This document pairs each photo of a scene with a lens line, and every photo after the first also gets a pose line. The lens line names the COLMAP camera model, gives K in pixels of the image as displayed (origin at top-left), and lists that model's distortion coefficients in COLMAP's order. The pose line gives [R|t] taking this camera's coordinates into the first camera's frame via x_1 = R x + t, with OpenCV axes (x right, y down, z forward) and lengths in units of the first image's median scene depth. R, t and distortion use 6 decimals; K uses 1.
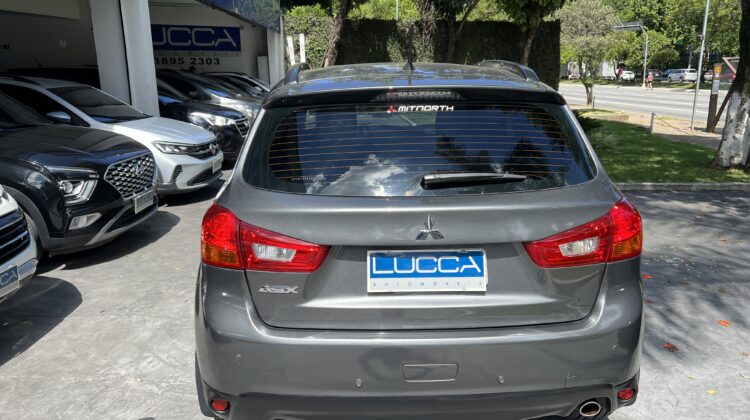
lens RADIAL K [[596.4, 0, 375.0], [0, 596.4, 210.0], [0, 0, 1]] dist [0.003464, 0.001639]
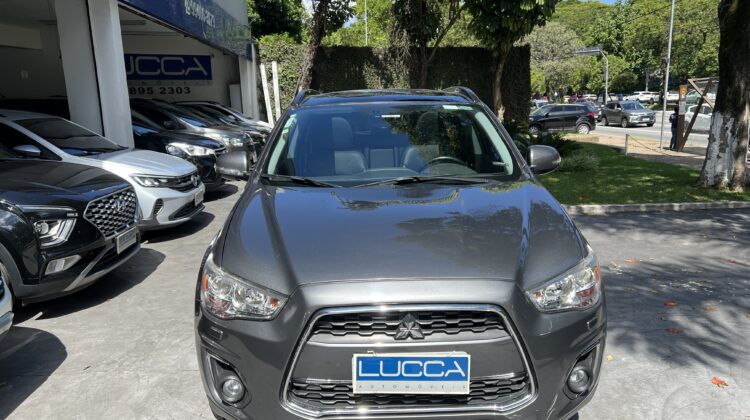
lens RADIAL K [[586.9, 0, 375.0], [0, 586.9, 210.0], [0, 0, 1]] dist [0.003237, -0.001051]
pose [[0.997544, -0.028284, 0.064082, -0.042424], [0.030888, 0.998722, -0.040004, -0.008643], [-0.062868, 0.041886, 0.997143, 0.048653]]
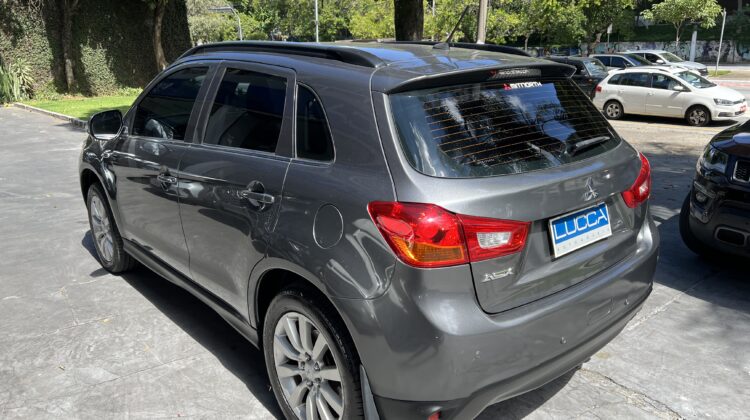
lens RADIAL K [[596.4, 0, 375.0], [0, 596.4, 210.0], [0, 0, 1]] dist [0.003464, 0.001639]
pose [[0.743991, -0.168069, 0.646708, -0.253544], [0.148114, 0.985254, 0.085657, -0.023678], [-0.651568, 0.032059, 0.757913, 0.107519]]
